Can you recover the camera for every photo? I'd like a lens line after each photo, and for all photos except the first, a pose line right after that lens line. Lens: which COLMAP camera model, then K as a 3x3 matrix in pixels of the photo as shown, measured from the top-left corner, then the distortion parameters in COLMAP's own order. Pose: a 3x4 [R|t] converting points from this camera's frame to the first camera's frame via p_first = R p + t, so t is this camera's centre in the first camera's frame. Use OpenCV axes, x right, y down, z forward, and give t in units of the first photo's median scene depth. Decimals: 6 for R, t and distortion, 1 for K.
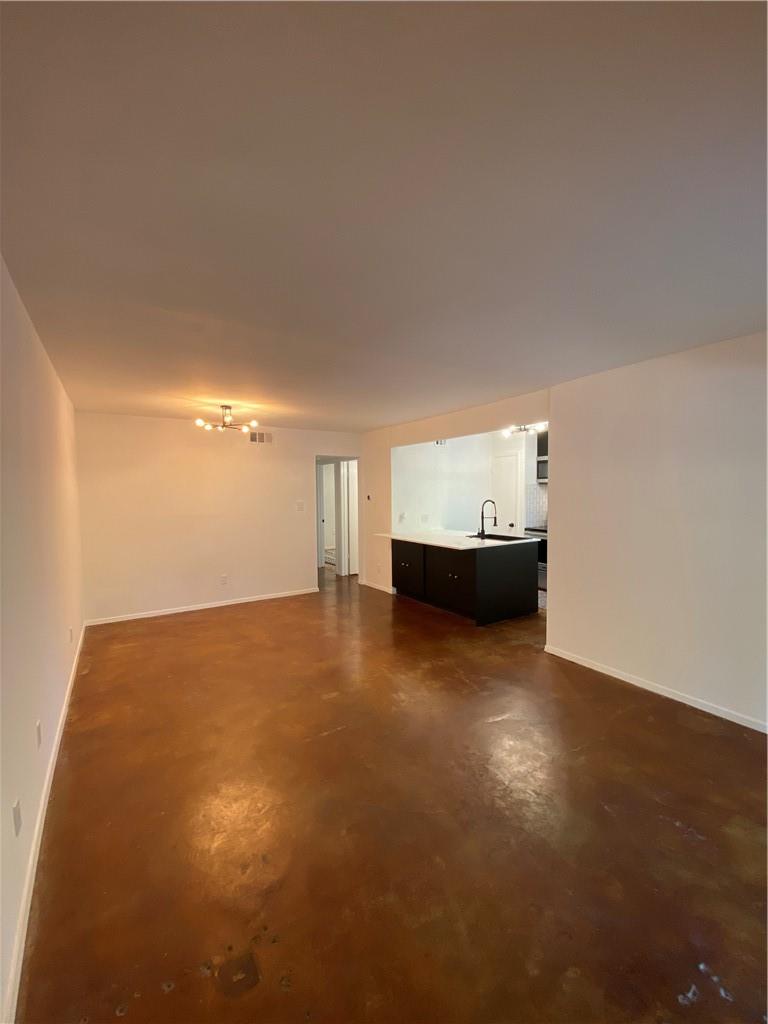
lens RADIAL K [[414.0, 0, 384.0], [0, 414.0, 512.0], [0, 0, 1]] dist [0.027283, -0.023220]
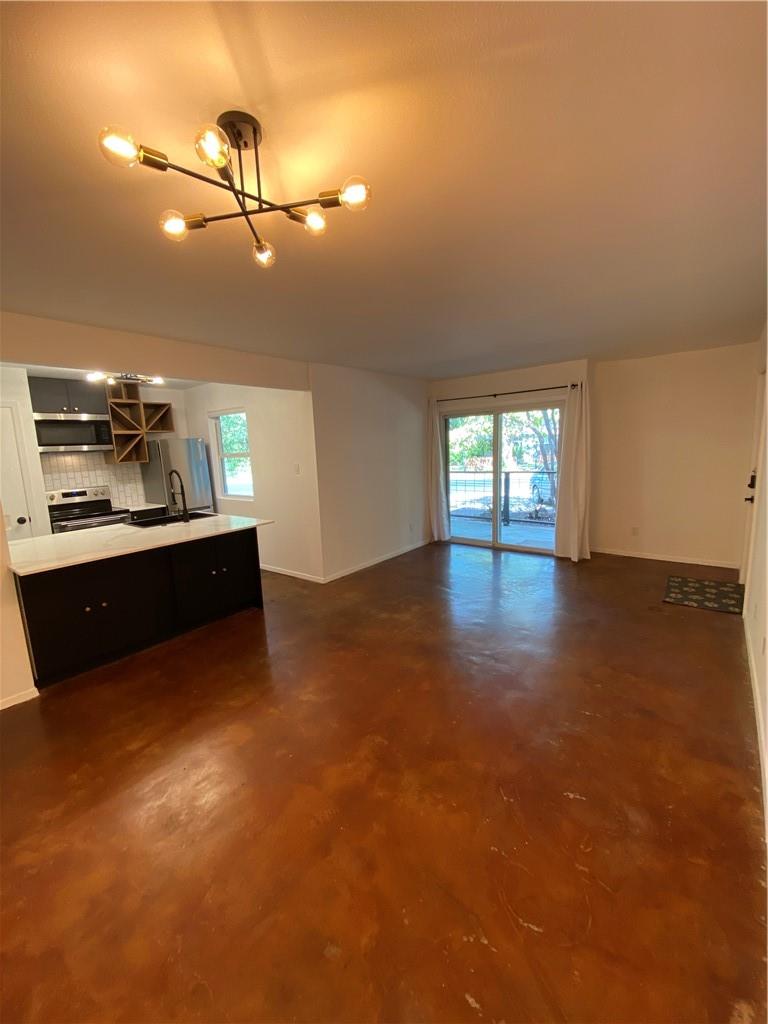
lens RADIAL K [[411.3, 0, 382.5], [0, 411.3, 512.0], [0, 0, 1]] dist [0.038808, -0.038315]
pose [[-0.326363, -0.128558, 0.936461, -0.504530], [0.091604, 0.981743, 0.166699, -0.039703], [-0.940795, 0.140188, -0.308628, 0.764431]]
